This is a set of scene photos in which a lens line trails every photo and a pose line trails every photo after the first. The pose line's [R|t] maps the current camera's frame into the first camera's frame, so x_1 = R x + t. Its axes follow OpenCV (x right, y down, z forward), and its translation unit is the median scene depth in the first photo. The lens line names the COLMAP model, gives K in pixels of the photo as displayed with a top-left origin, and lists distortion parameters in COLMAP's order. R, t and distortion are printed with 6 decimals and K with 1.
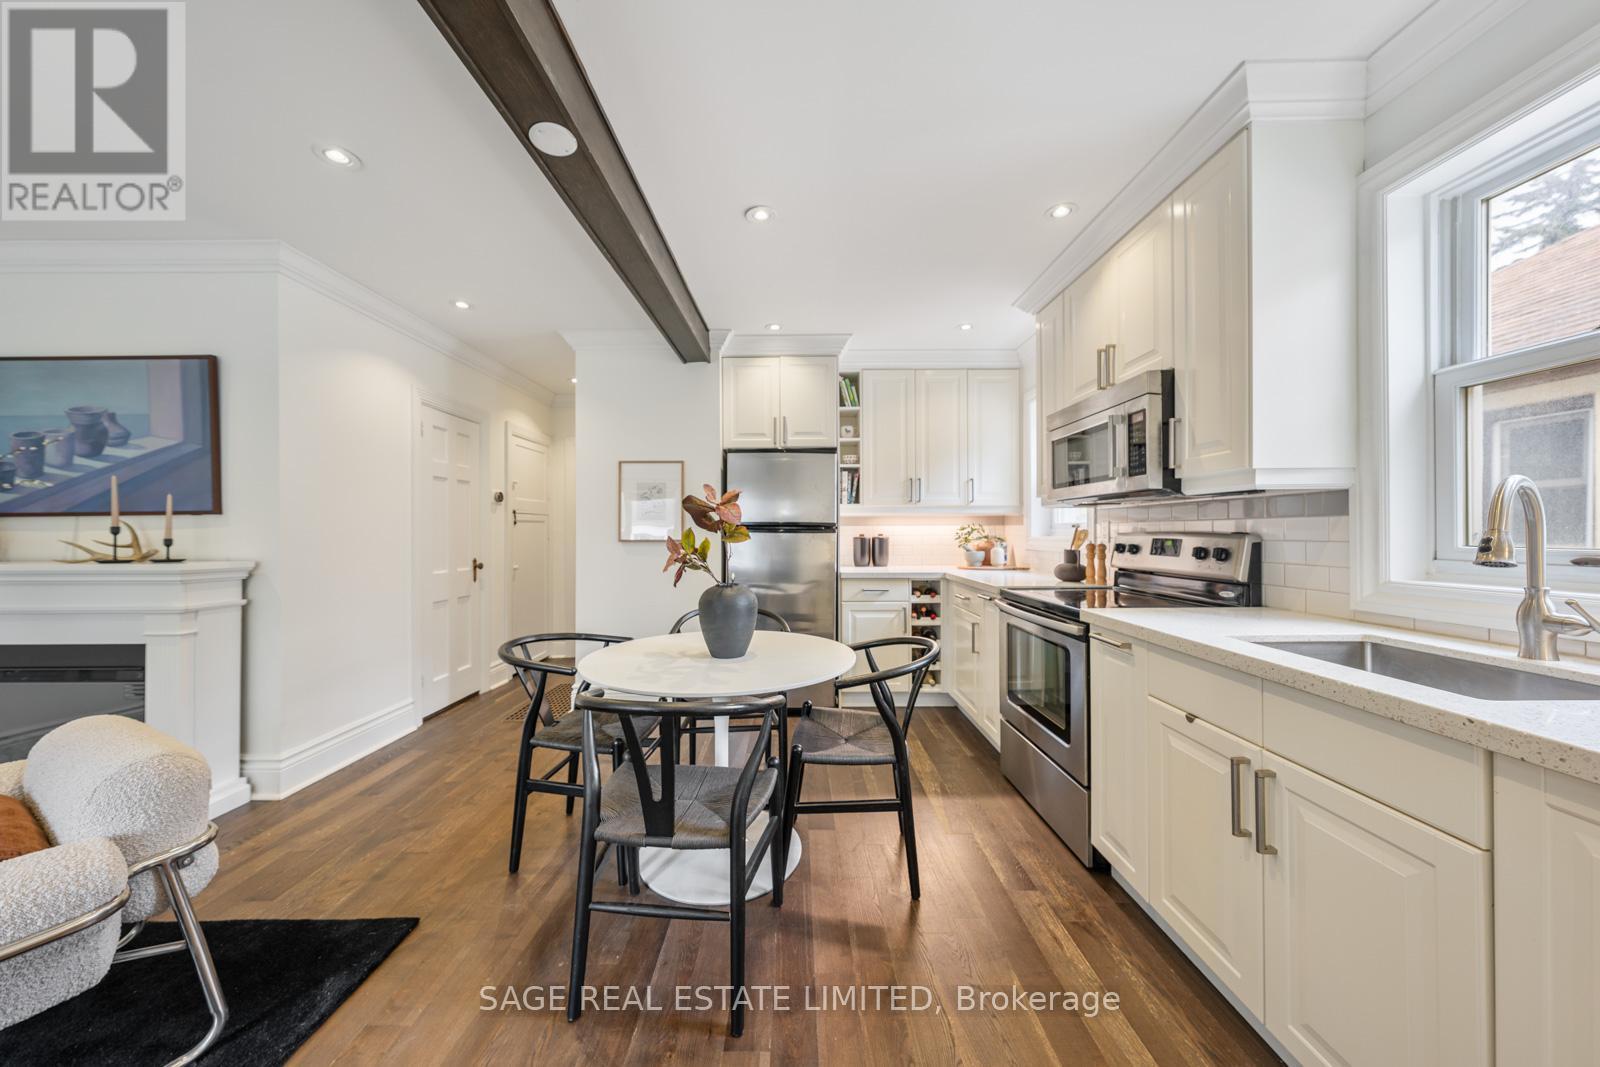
lens RADIAL K [[535.6, 0, 792.5], [0, 535.6, 533.0], [0, 0, 1]] dist [0.001414, -0.000020]
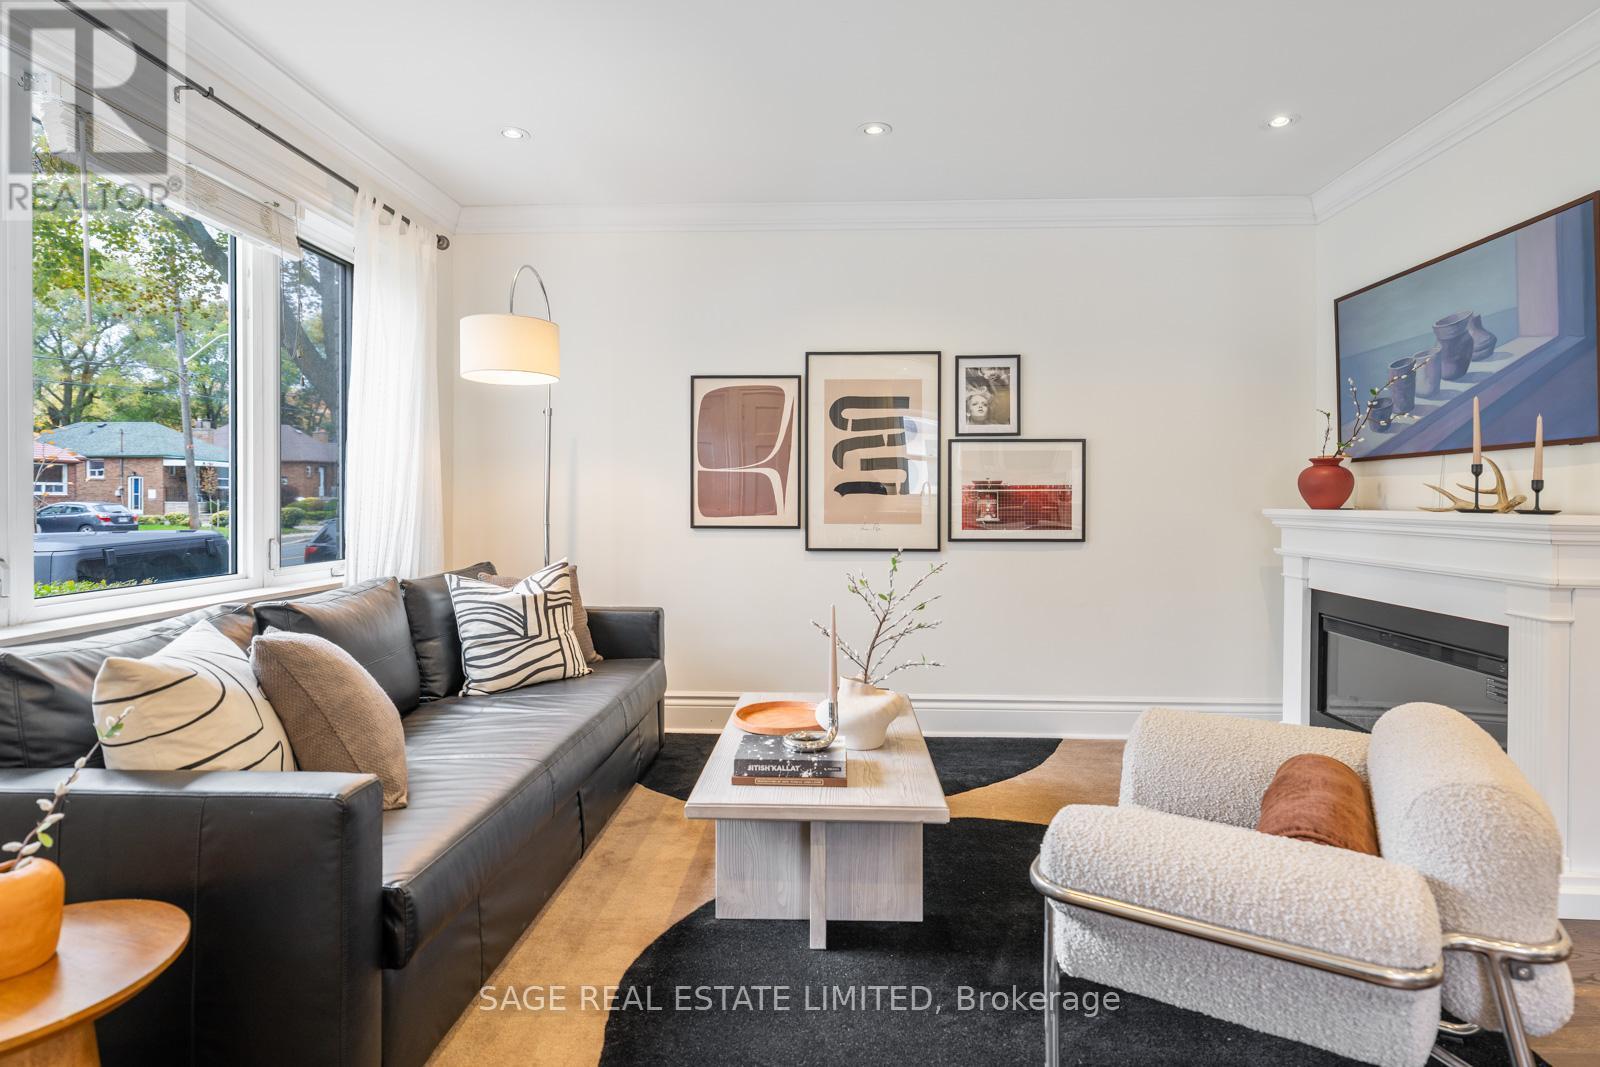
lens RADIAL K [[822.7, 0, 818.3], [0, 822.7, 499.9], [0, 0, 1]] dist [0.005653, -0.001084]
pose [[-0.028583, 0.004942, -0.999579, -0.075167], [-0.001051, 0.999987, 0.004974, 0.030588], [0.999591, 0.001193, -0.028578, 0.103827]]
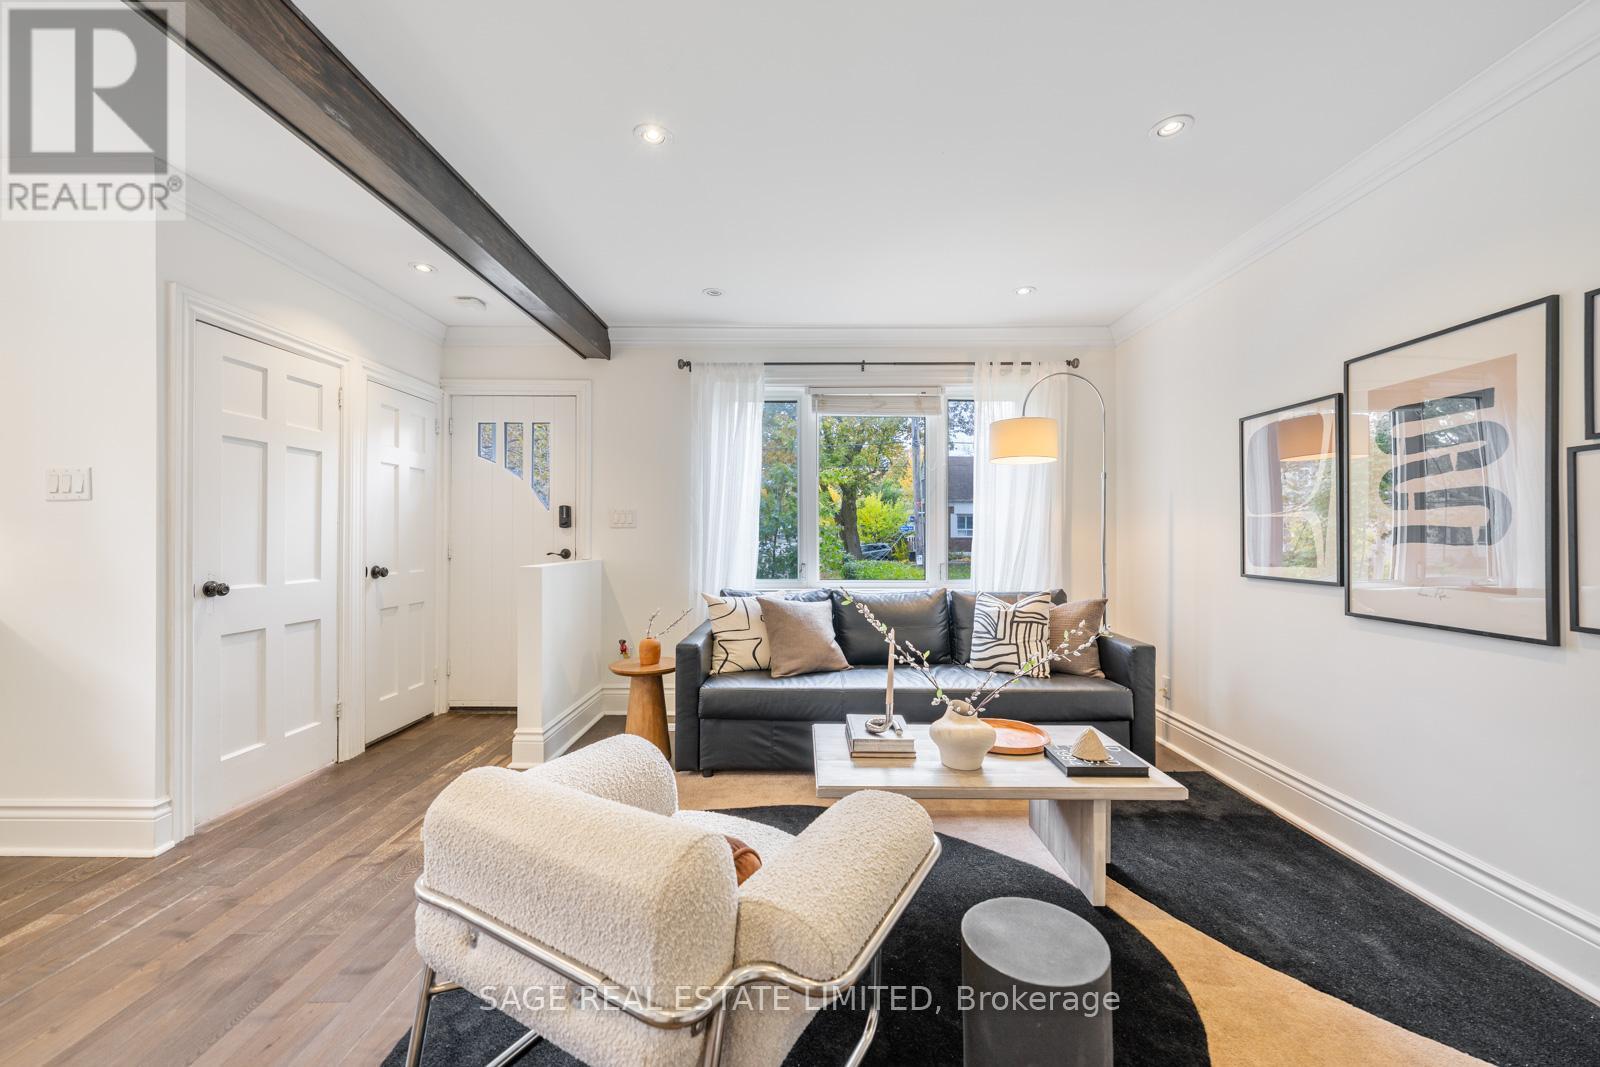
lens RADIAL K [[622.9, 0, 802.0], [0, 622.9, 534.3], [0, 0, 1]] dist [0.003811, -0.001196]
pose [[-0.999999, 0.001573, 0.000042, -0.840905], [0.001573, 0.999998, -0.001332, 0.014368], [-0.000044, -0.001332, -0.999999, 0.982300]]
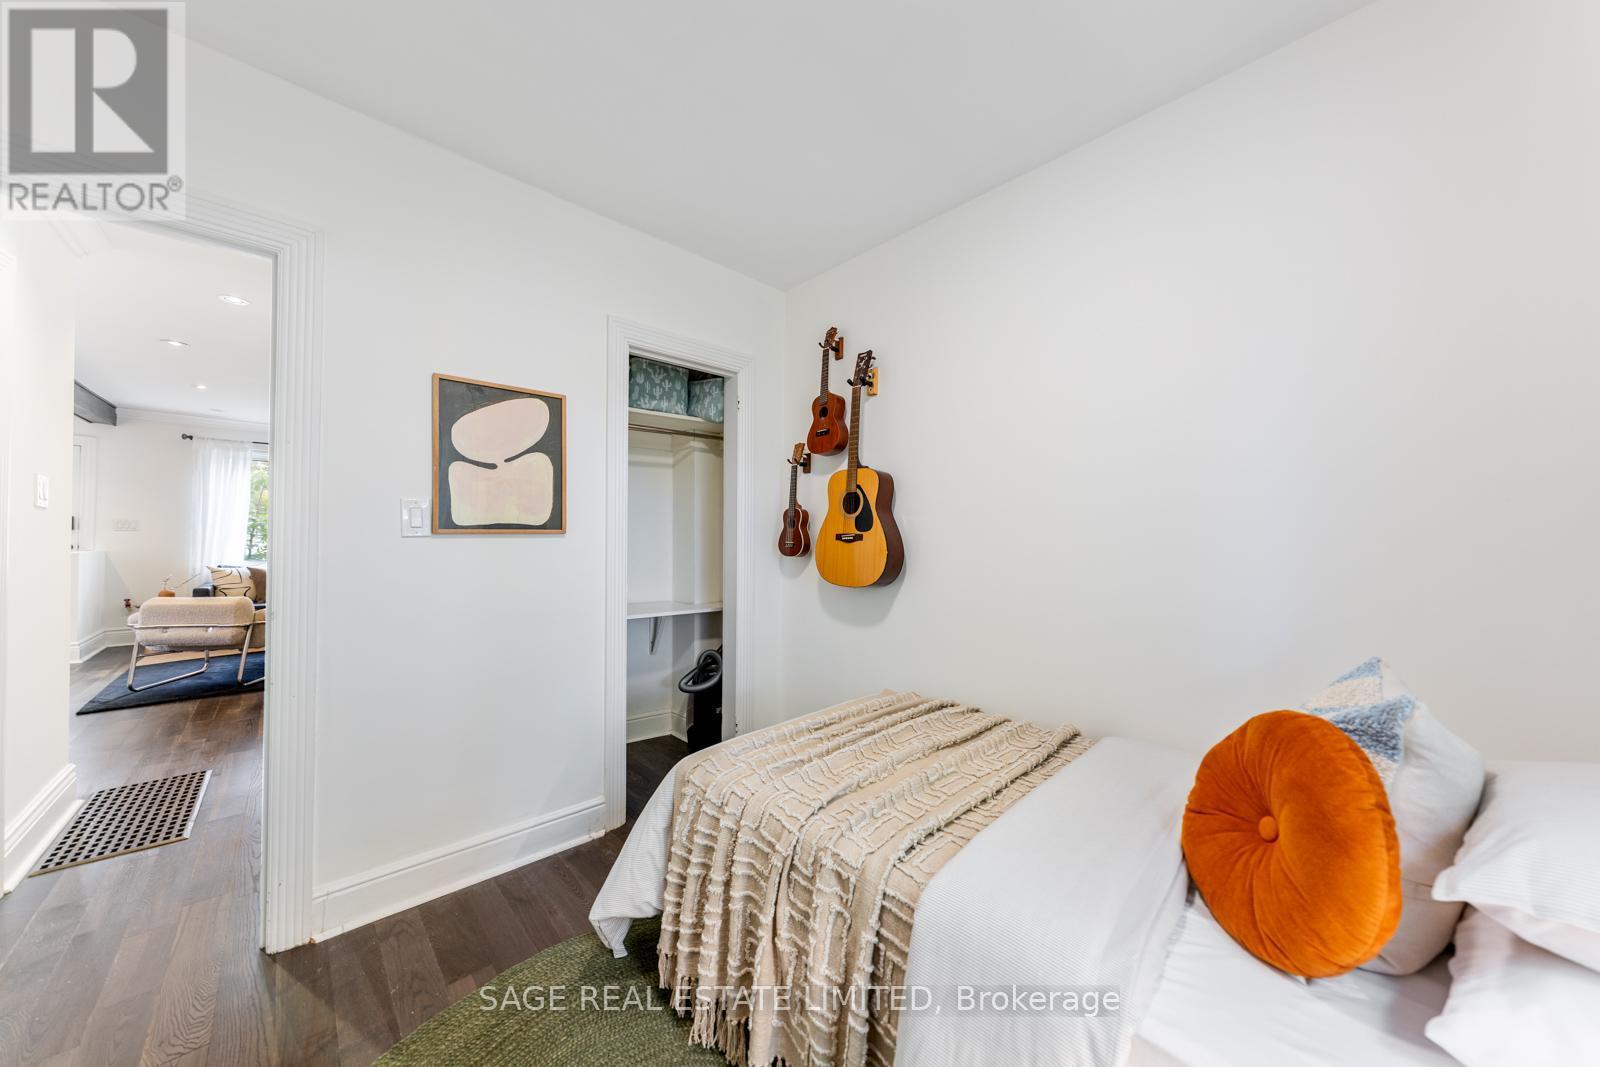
lens RADIAL K [[535.6, 0, 789.7], [0, 535.6, 523.1], [0, 0, 1]] dist [0.001414, -0.000020]
pose [[-0.726841, -0.008490, -0.686753, -0.853183], [-0.006584, 0.999964, -0.005395, -0.044265], [0.686774, 0.000600, -0.726871, 2.984298]]
